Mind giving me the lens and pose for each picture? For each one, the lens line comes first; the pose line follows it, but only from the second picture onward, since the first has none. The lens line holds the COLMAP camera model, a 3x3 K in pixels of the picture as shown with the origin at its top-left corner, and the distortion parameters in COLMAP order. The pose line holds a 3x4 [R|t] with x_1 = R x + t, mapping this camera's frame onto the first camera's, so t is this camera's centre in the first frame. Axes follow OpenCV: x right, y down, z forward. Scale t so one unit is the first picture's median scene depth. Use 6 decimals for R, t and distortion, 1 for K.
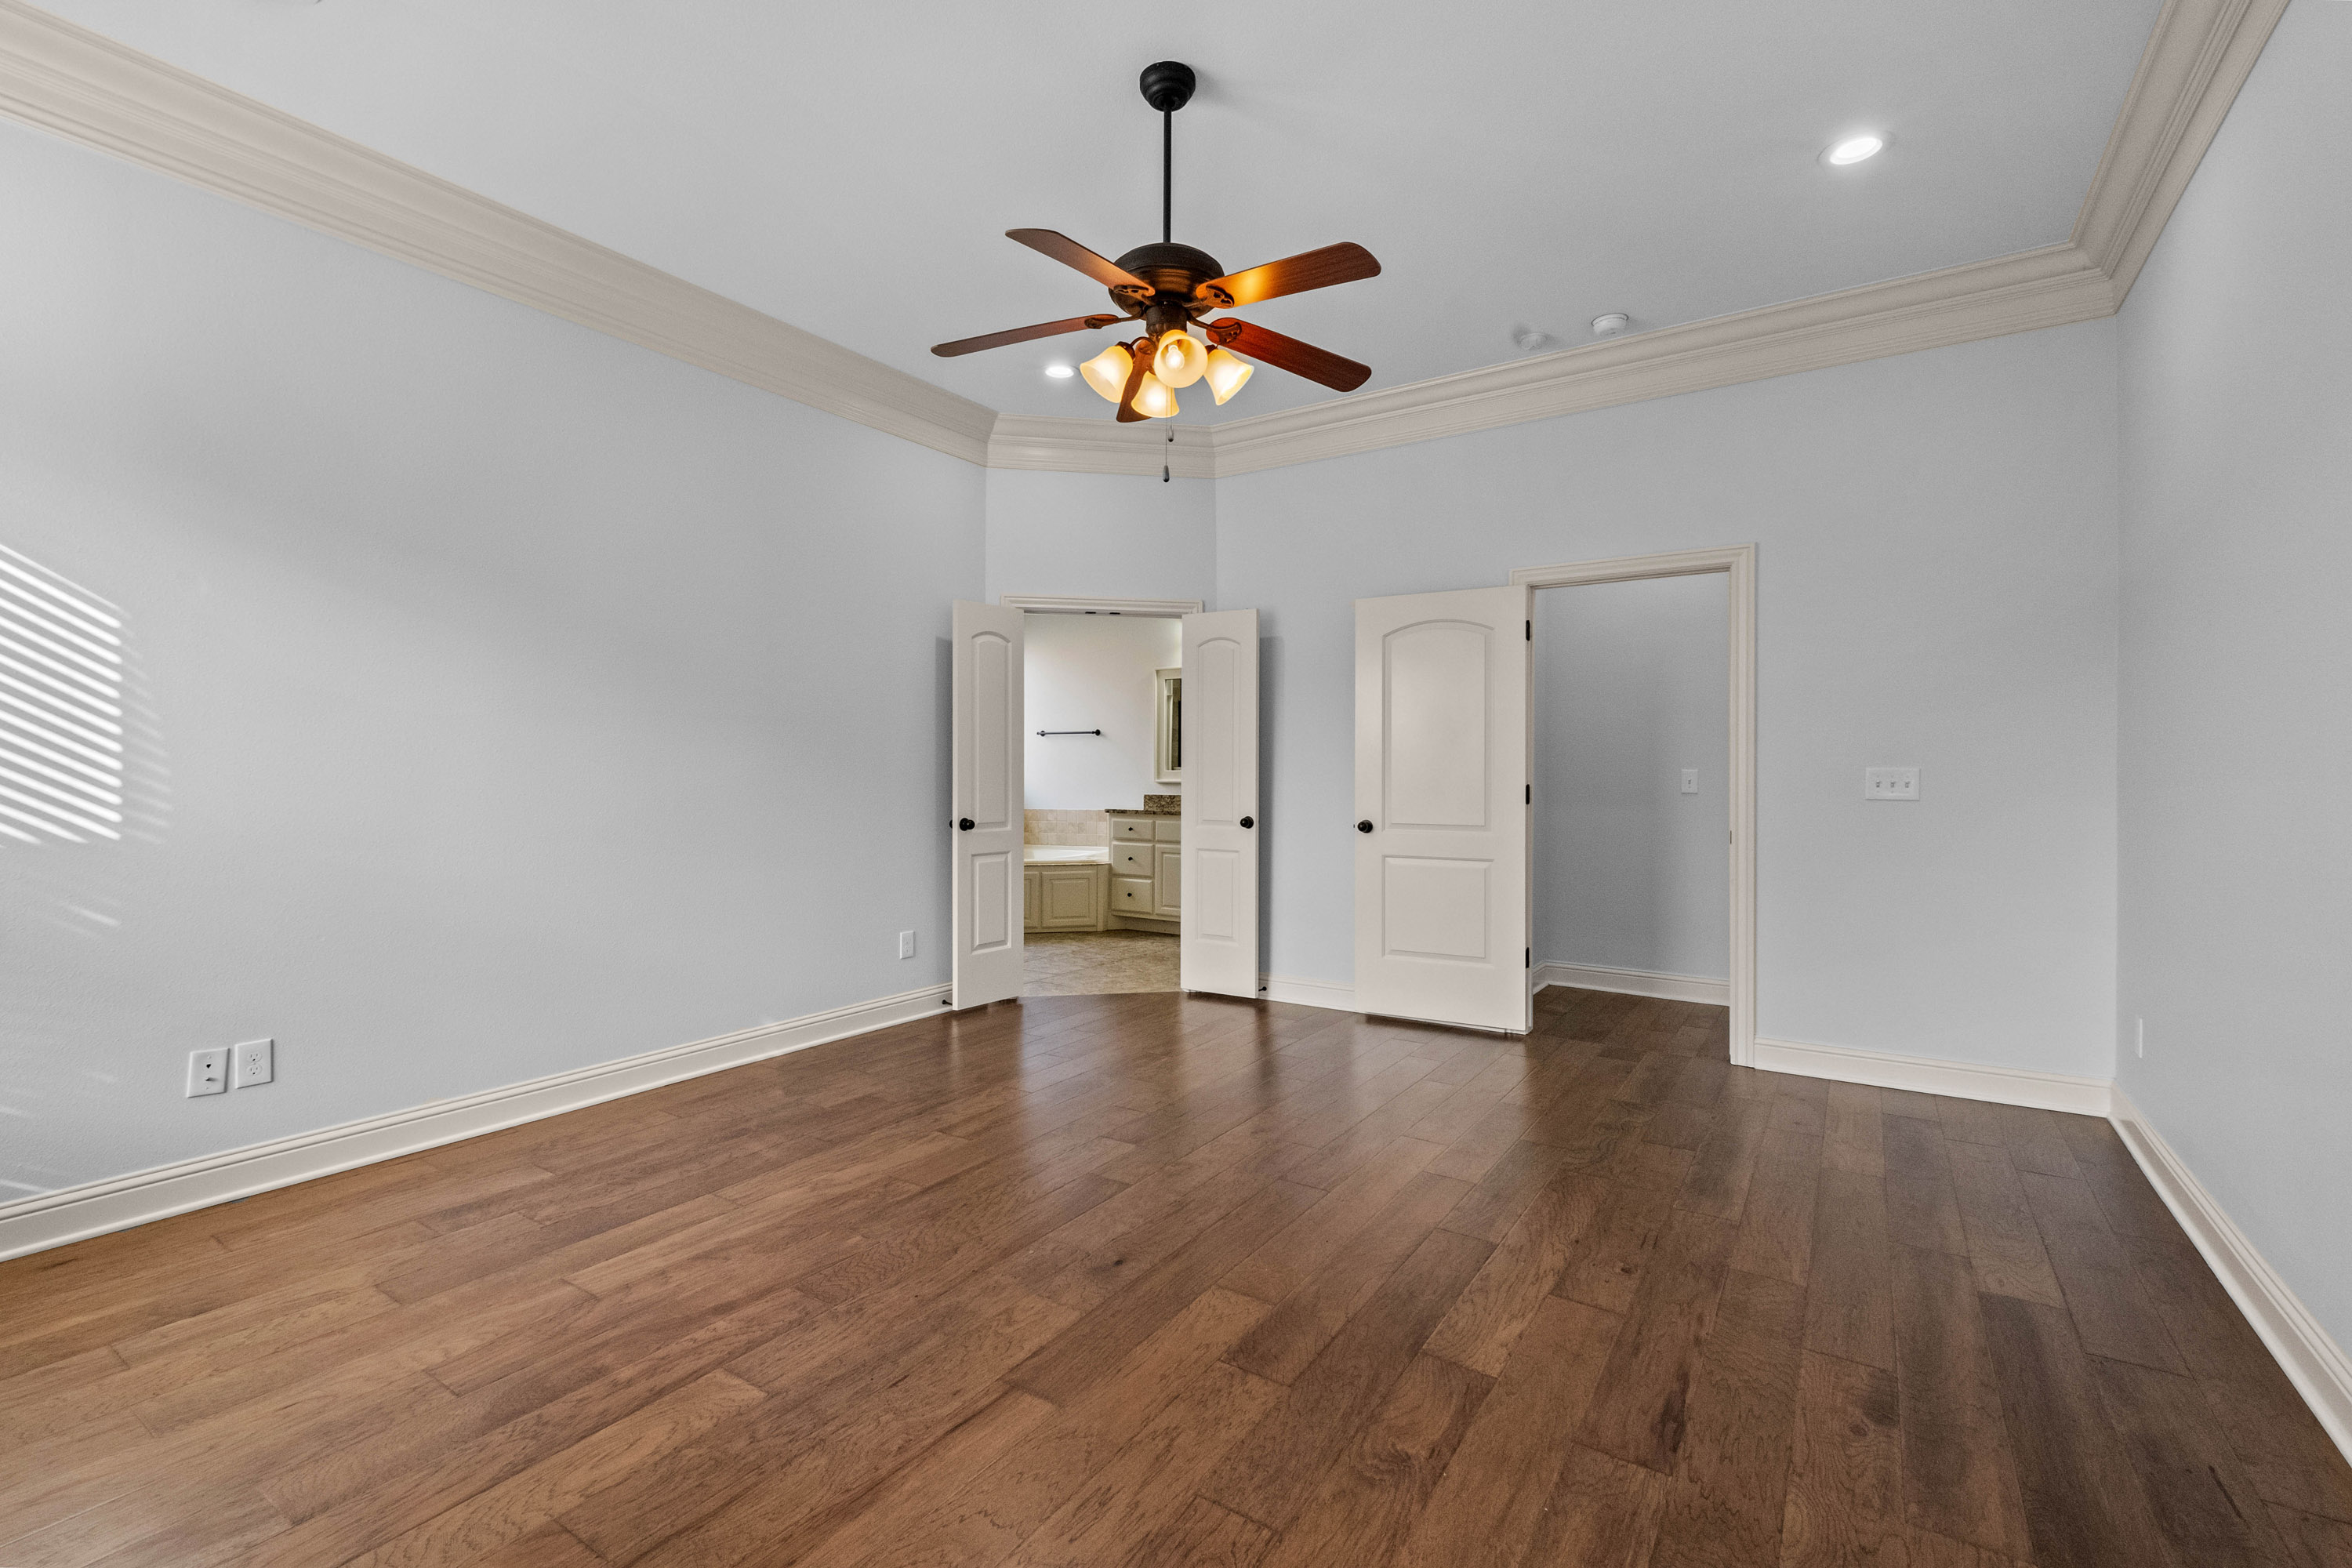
lens RADIAL K [[1042.0, 0, 1170.8], [0, 1042.0, 772.4], [0, 0, 1]] dist [0.009789, -0.004311]
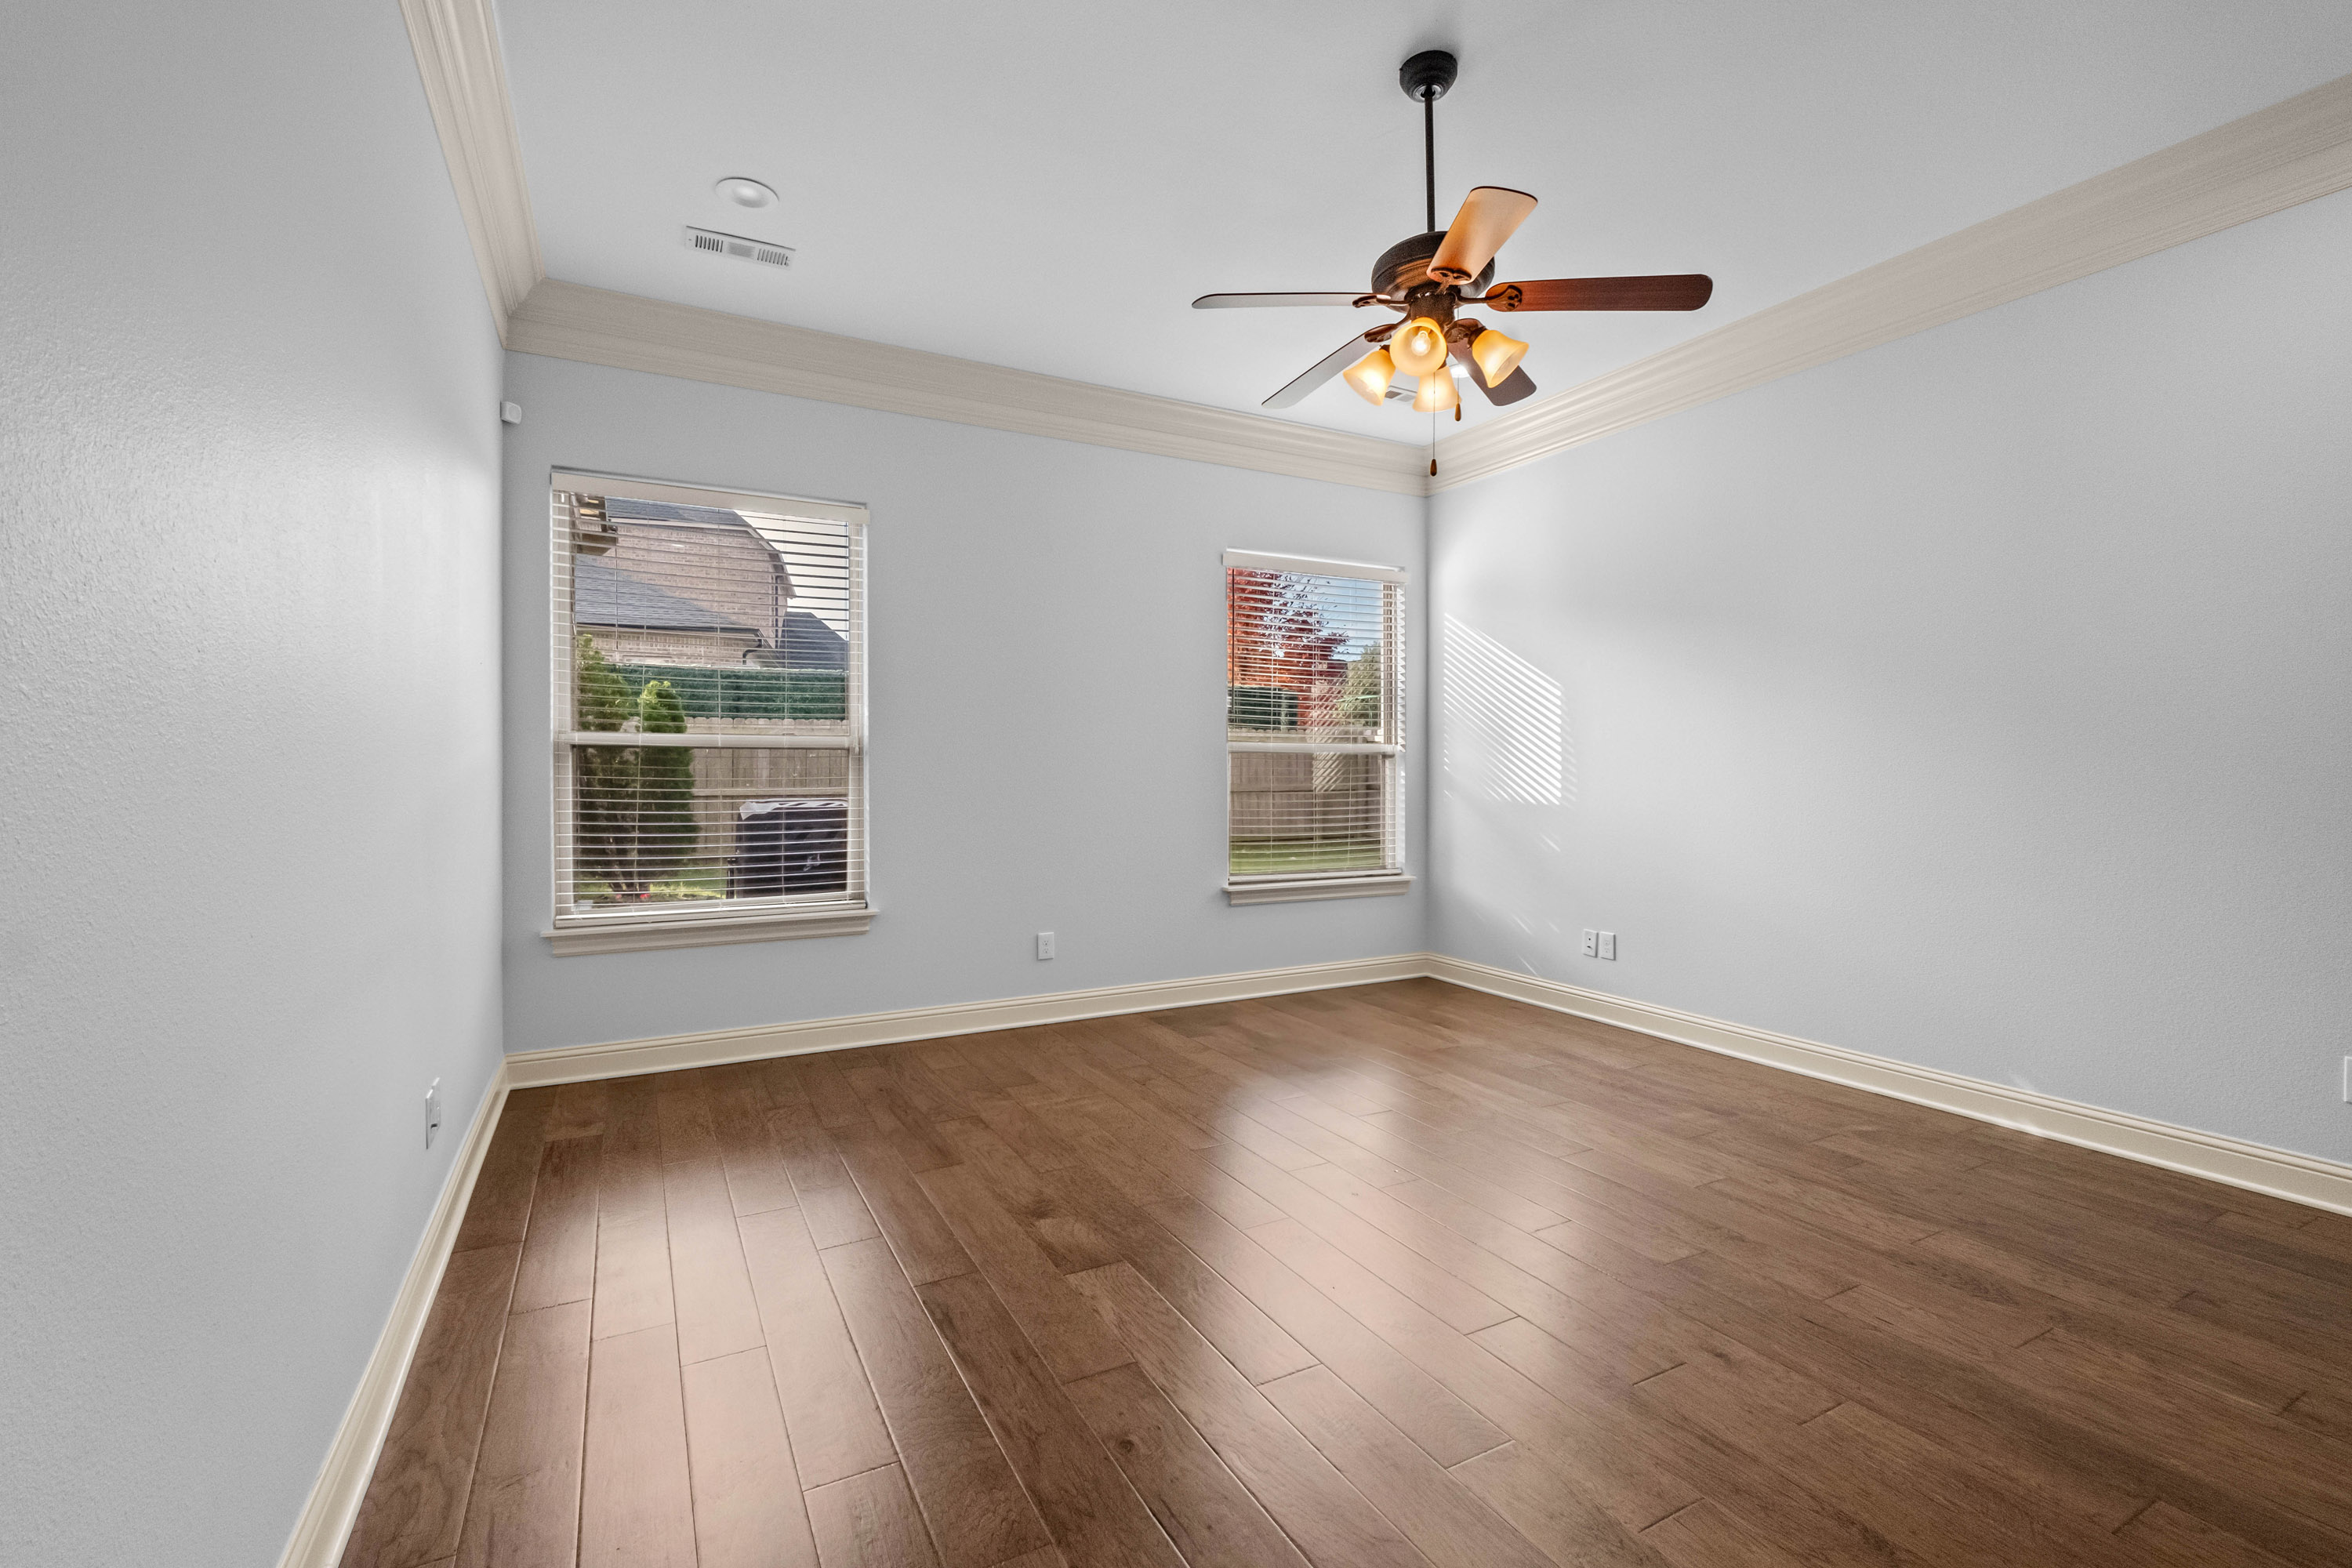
lens RADIAL K [[1042.0, 0, 1167.2], [0, 1042.0, 773.8], [0, 0, 1]] dist [0.009789, -0.004311]
pose [[-0.489446, 0.003366, -0.872027, 0.876793], [-0.001212, 0.999989, 0.004540, -0.003458], [0.872033, 0.003279, -0.489437, 1.138788]]
